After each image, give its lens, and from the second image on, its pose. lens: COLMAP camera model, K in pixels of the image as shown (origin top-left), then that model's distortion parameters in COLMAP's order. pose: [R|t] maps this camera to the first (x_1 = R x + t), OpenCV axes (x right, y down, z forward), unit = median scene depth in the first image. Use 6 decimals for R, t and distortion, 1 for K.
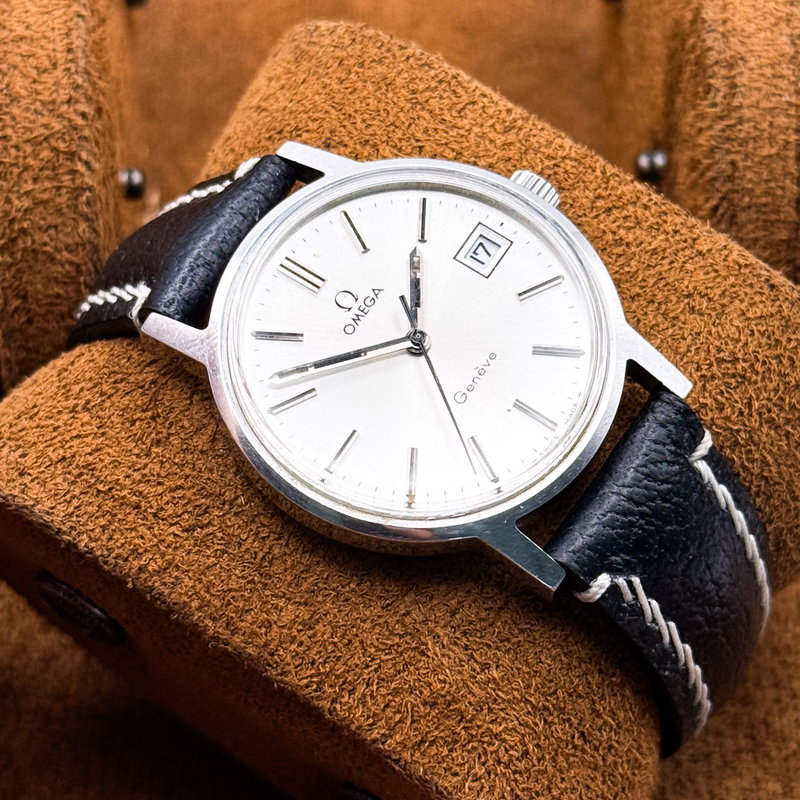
lens RADIAL K [[2552.5, 0, 398.3], [0, 2552.5, 407.7], [0, 0, 1]] dist [0.101705, 2.735974]
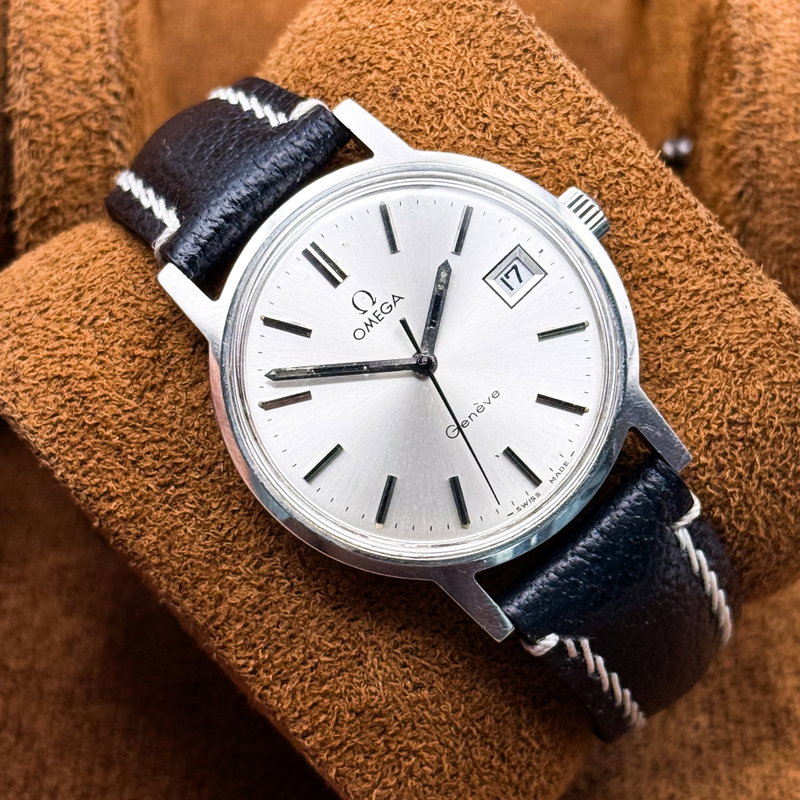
lens RADIAL K [[2552.5, 0, 398.3], [0, 2552.5, 407.7], [0, 0, 1]] dist [0.101705, 2.735974]
pose [[0.973499, 0.225563, -0.037706, 0.038077], [-0.204951, 0.933646, 0.293768, -0.288181], [0.101467, -0.278255, 0.955133, 0.058143]]
